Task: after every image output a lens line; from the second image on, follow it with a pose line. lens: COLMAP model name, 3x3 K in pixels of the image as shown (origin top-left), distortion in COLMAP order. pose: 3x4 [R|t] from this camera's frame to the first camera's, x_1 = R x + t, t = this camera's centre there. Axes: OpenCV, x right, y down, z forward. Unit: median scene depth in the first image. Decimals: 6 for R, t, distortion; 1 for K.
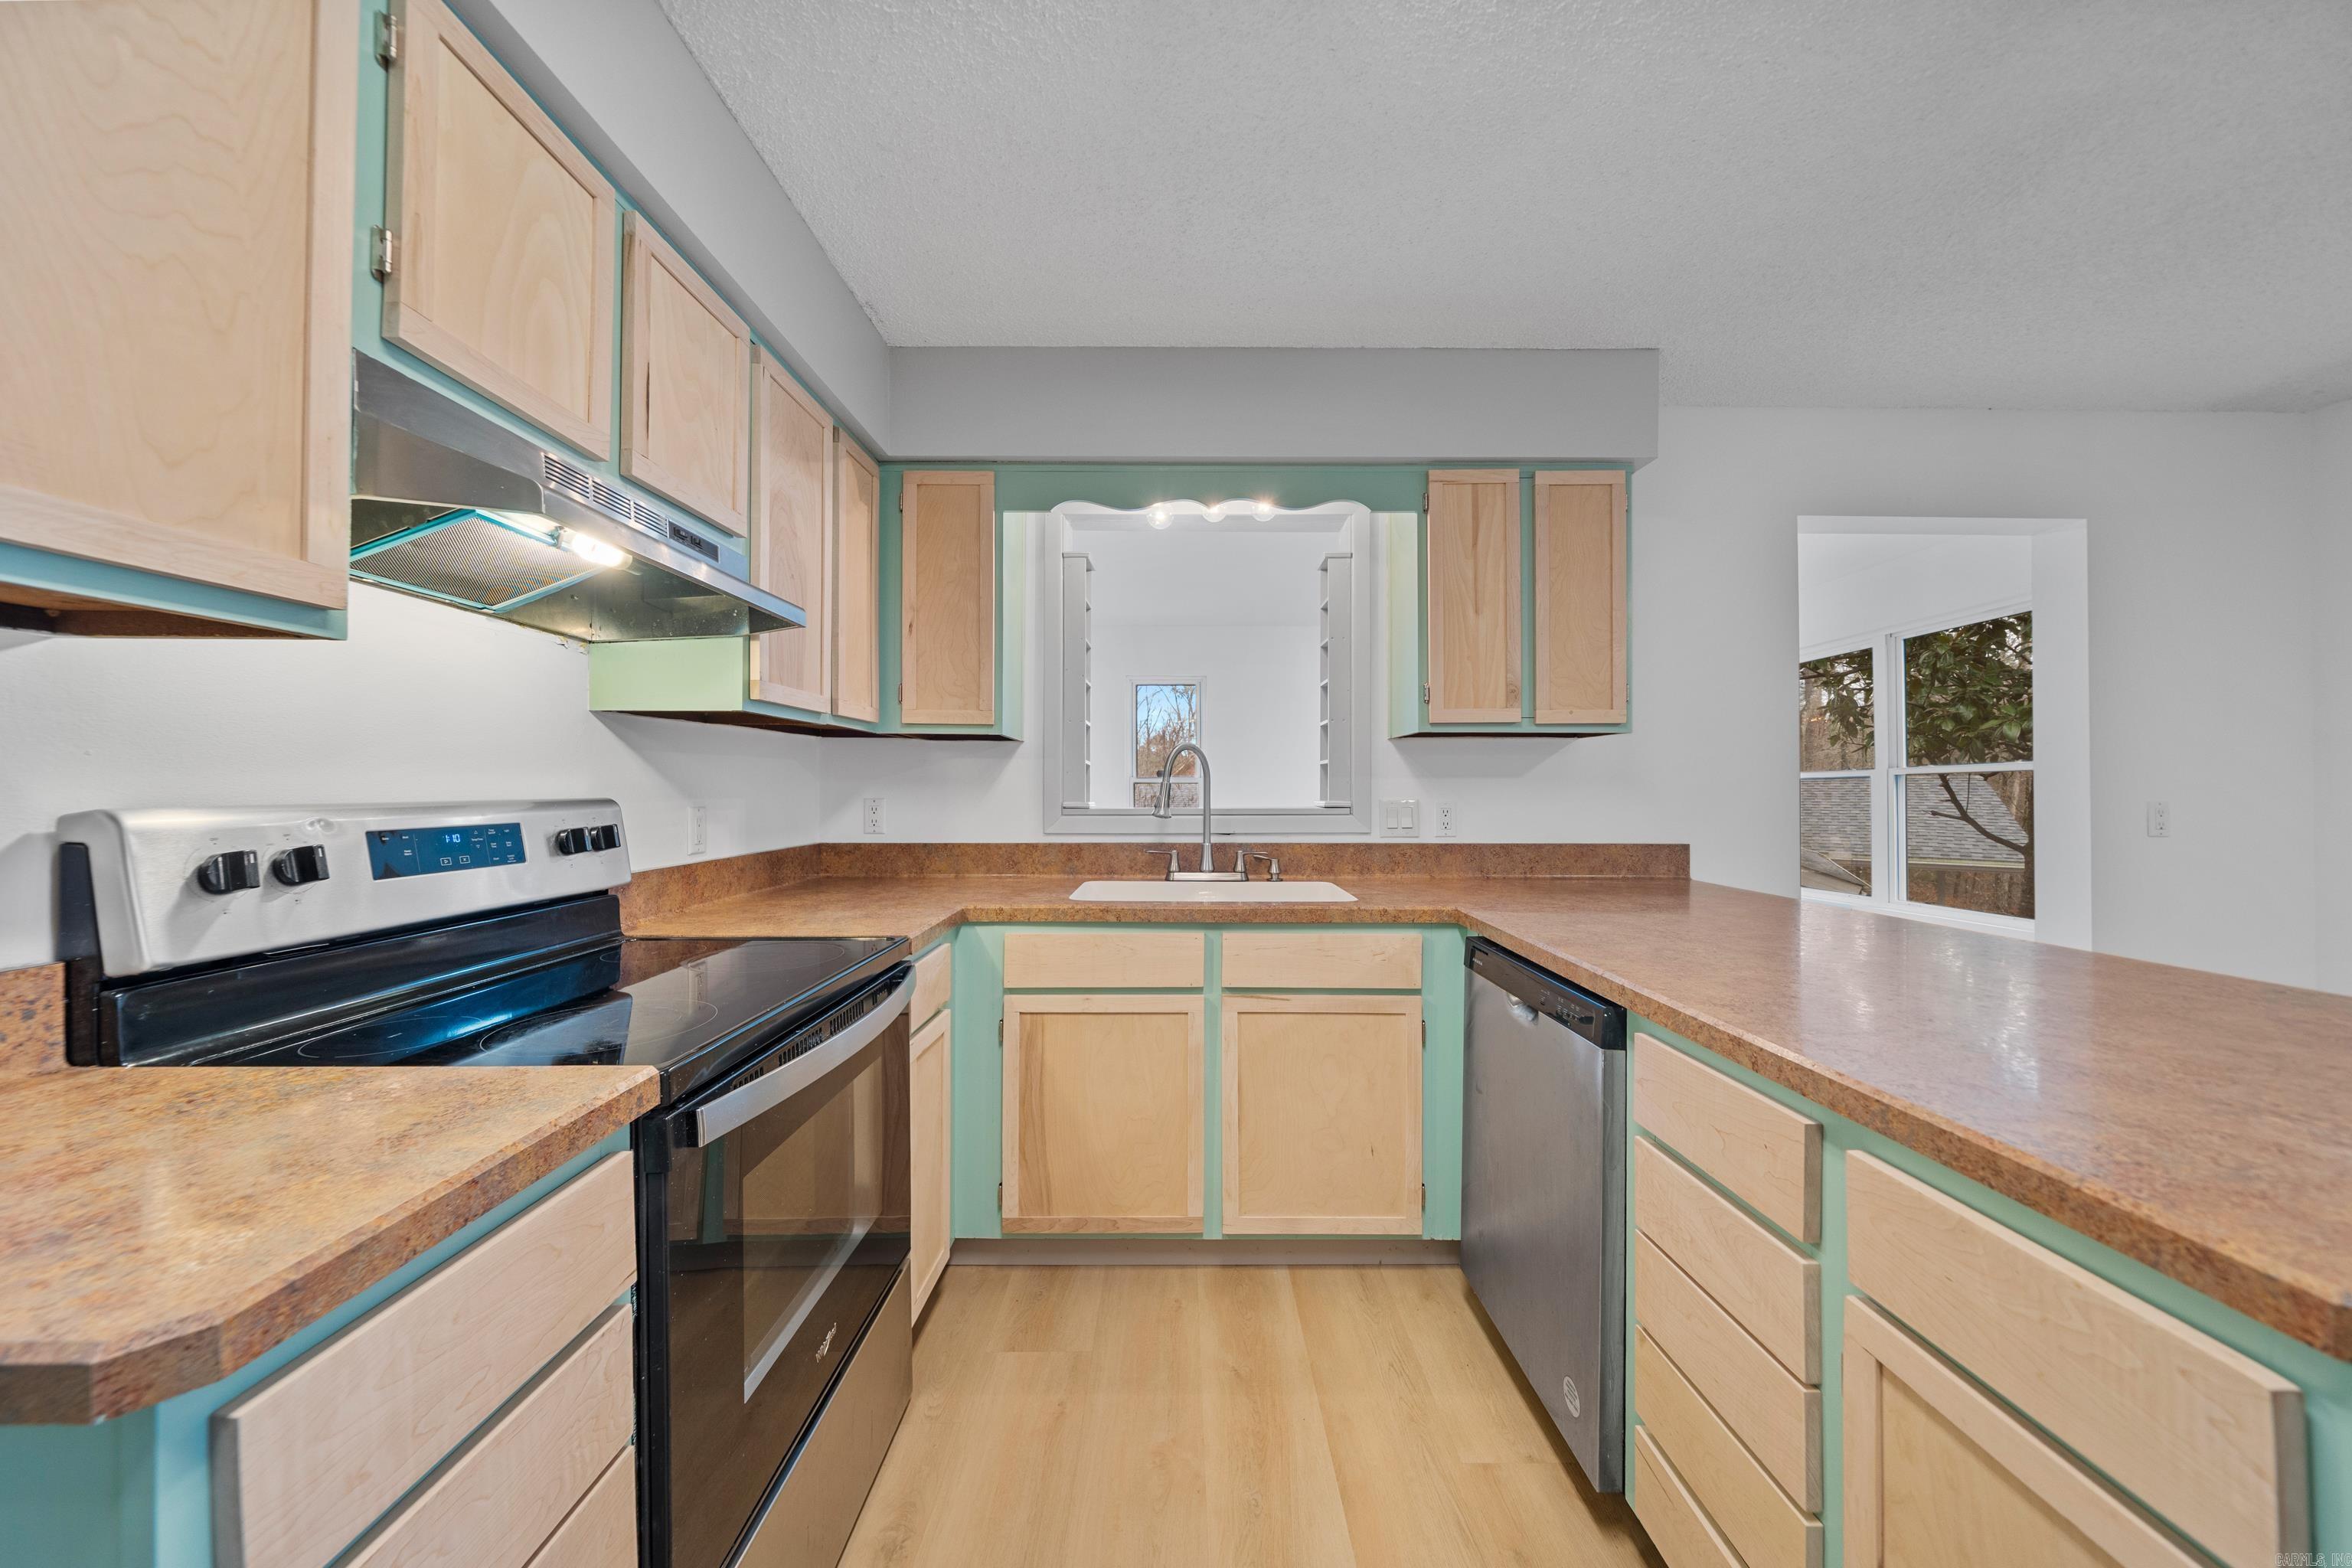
lens RADIAL K [[807.1, 0, 1179.6], [0, 807.1, 781.1], [0, 0, 1]] dist [-0.002964, 0.000031]
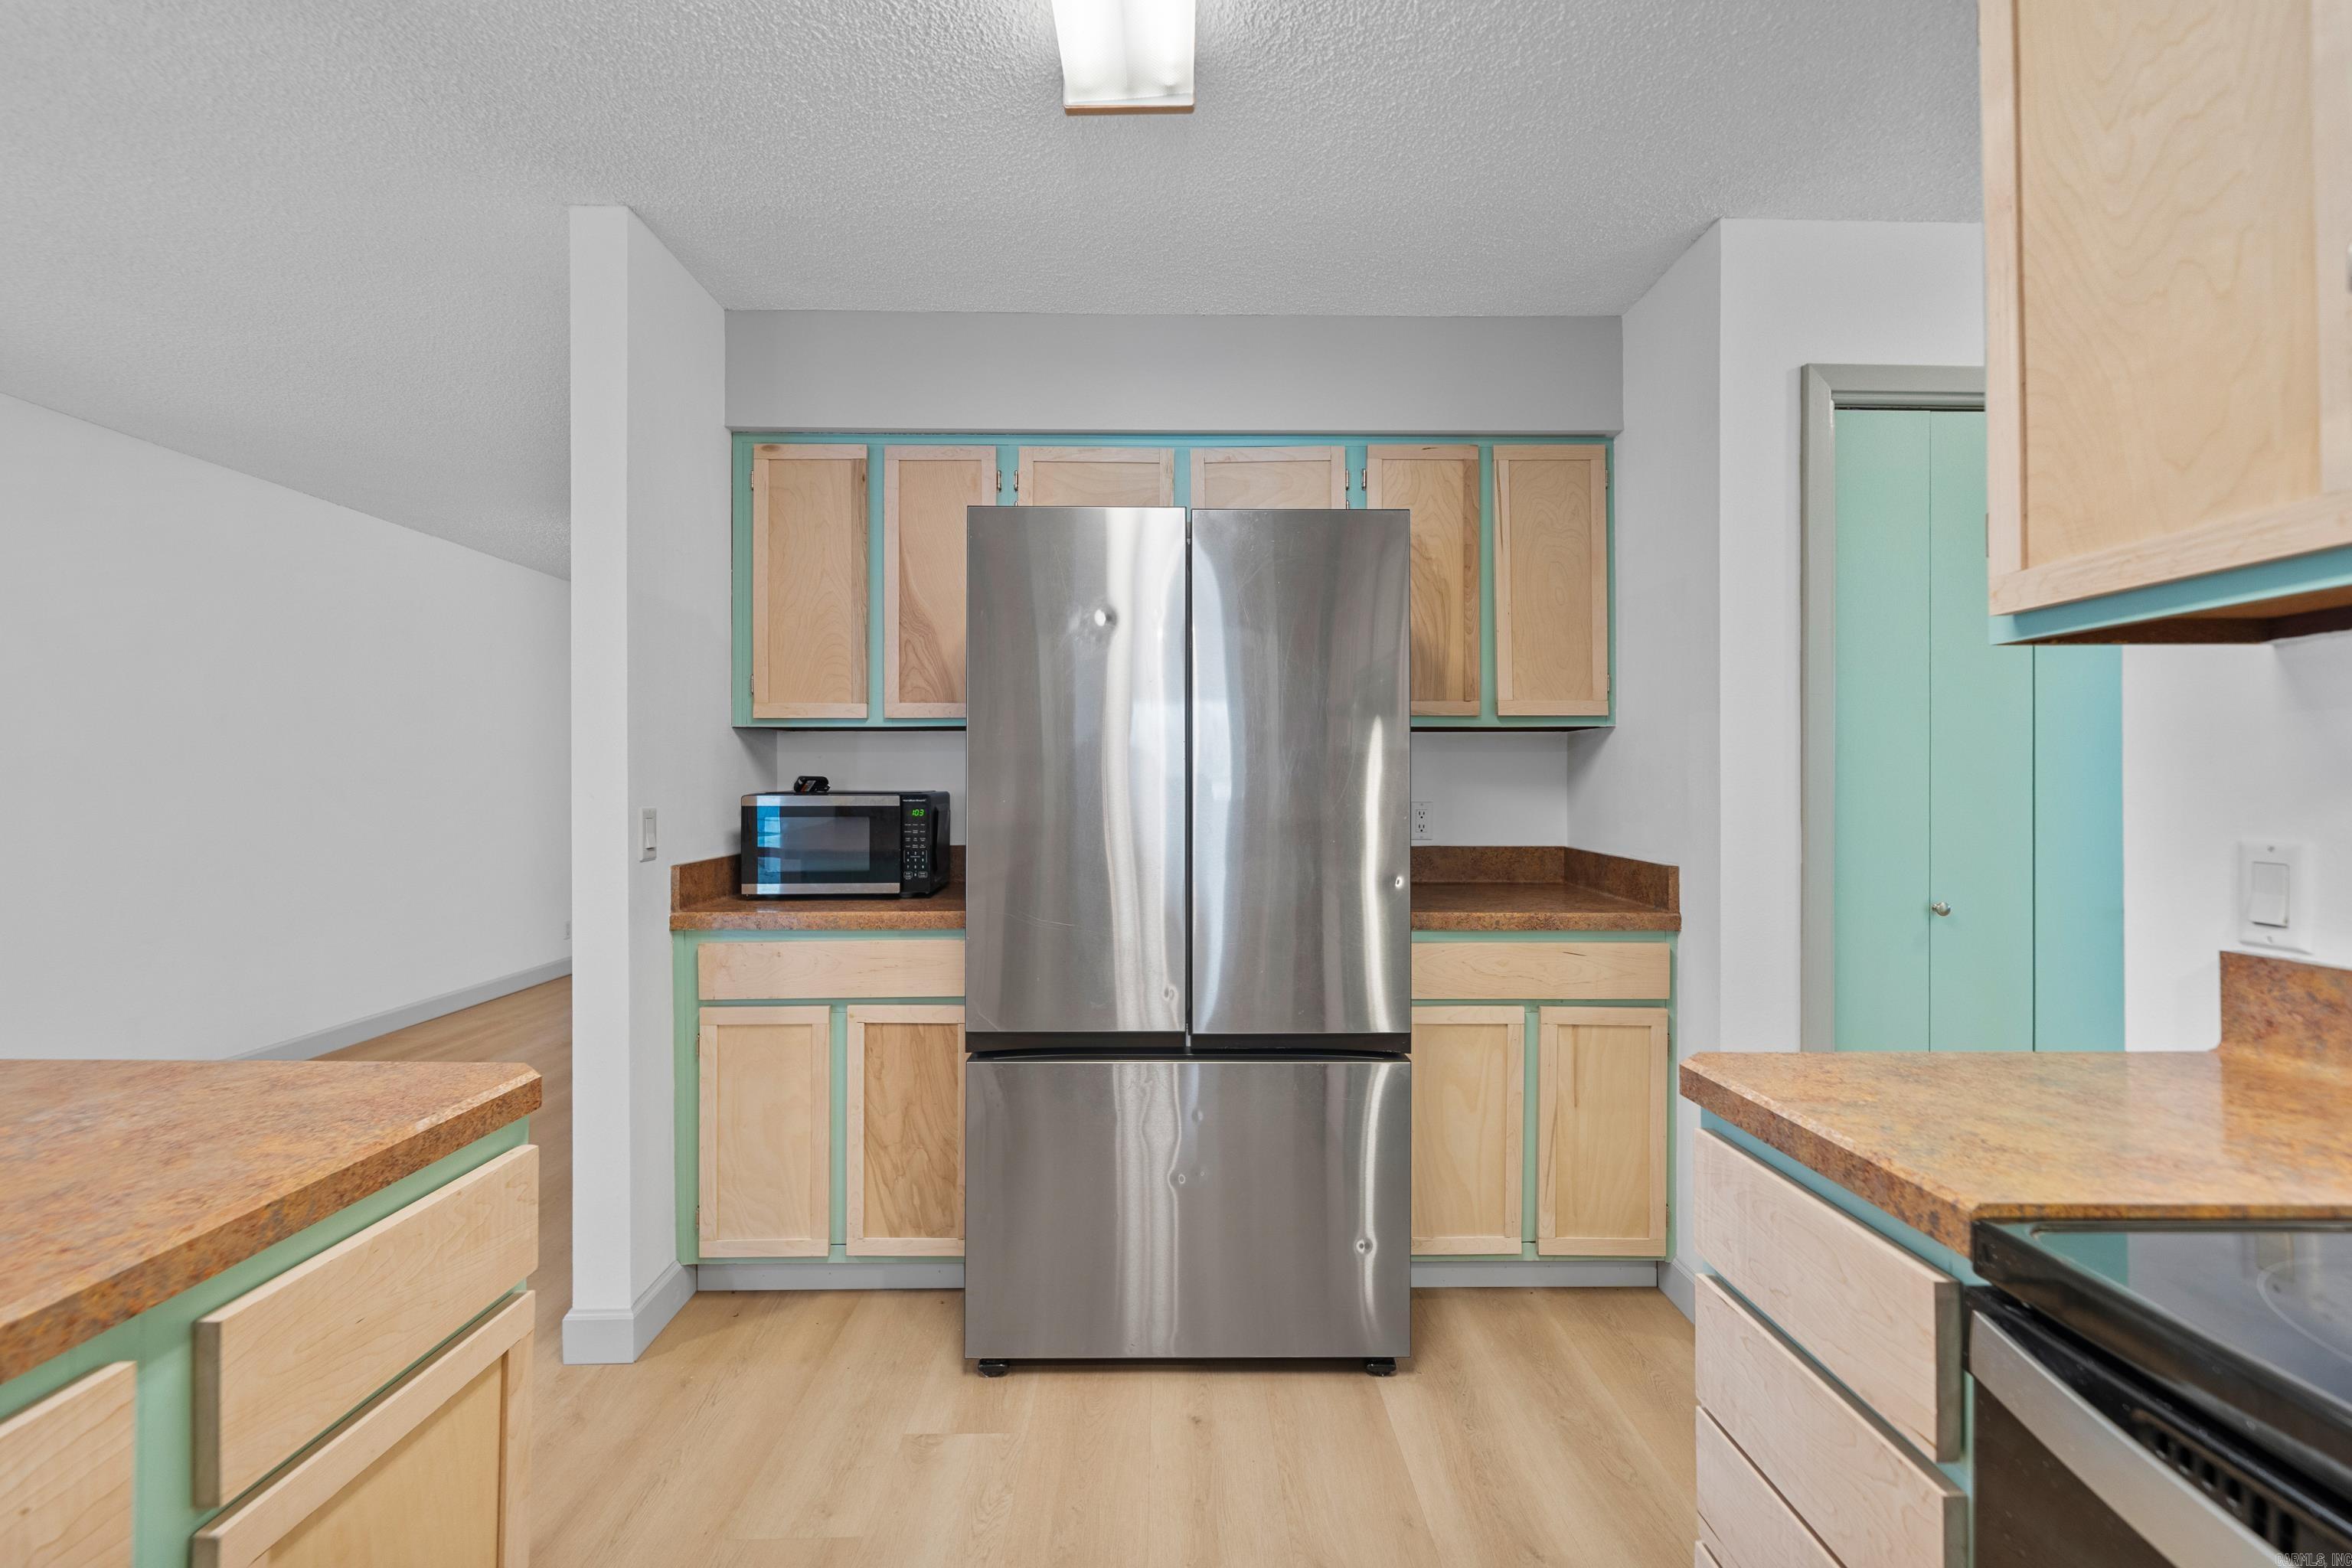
lens RADIAL K [[893.2, 0, 1173.0], [0, 893.2, 783.9], [0, 0, 1]] dist [-0.002268, -0.000131]
pose [[-0.999972, -0.000687, -0.007416, 0.030065], [-0.000611, 0.999948, -0.010183, 0.011940], [0.007423, -0.010178, -0.999921, 1.999581]]
